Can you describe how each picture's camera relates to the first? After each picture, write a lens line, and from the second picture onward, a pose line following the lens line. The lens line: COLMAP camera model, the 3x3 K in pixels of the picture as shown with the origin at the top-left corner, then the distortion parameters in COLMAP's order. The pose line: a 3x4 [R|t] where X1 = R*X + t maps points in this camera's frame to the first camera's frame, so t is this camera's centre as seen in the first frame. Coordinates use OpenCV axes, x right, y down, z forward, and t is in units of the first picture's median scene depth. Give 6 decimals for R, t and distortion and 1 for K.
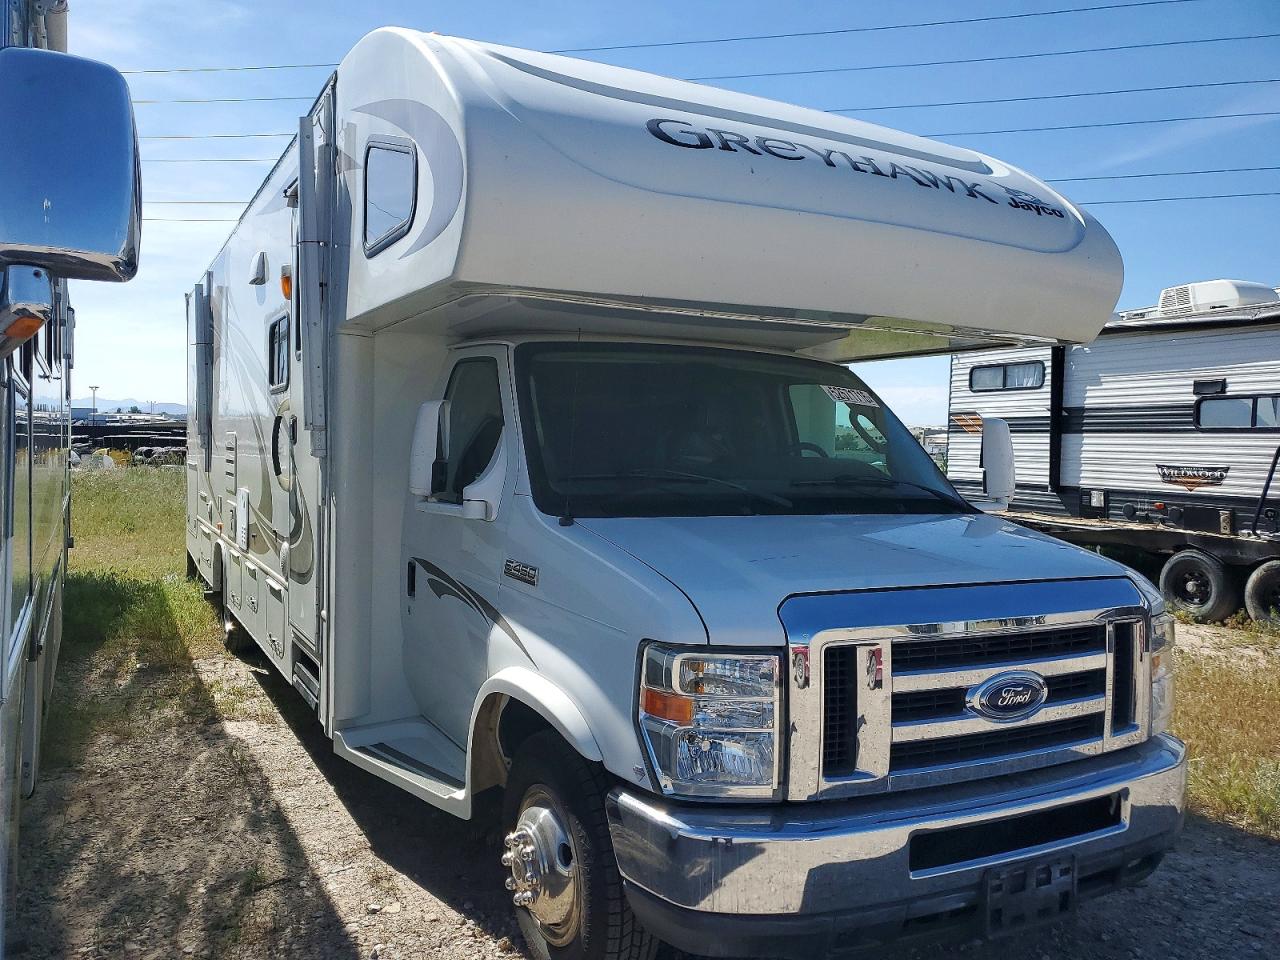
lens RADIAL K [[1011.0, 0, 640.9], [0, 1011.0, 475.7], [0, 0, 1]] dist [0.036484, 0.000464]
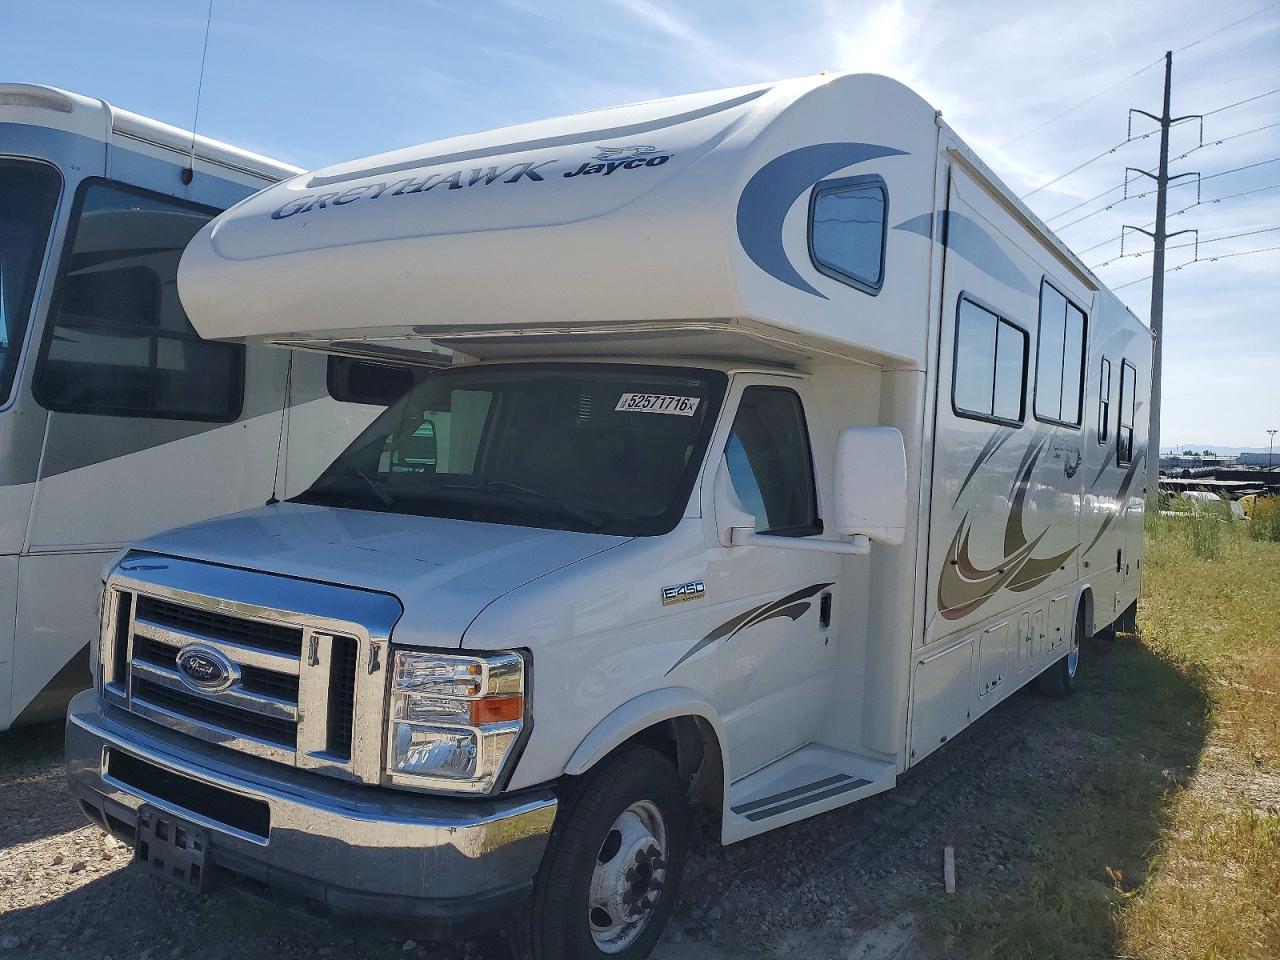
lens RADIAL K [[1011.0, 0, 641.1], [0, 1011.0, 480.0], [0, 0, 1]] dist [0.036484, 0.000464]
pose [[0.477195, 0.032424, -0.878199, 1.160117], [-0.075688, 0.997122, -0.004313, -0.010567], [0.875532, 0.068527, 0.478276, 0.661022]]
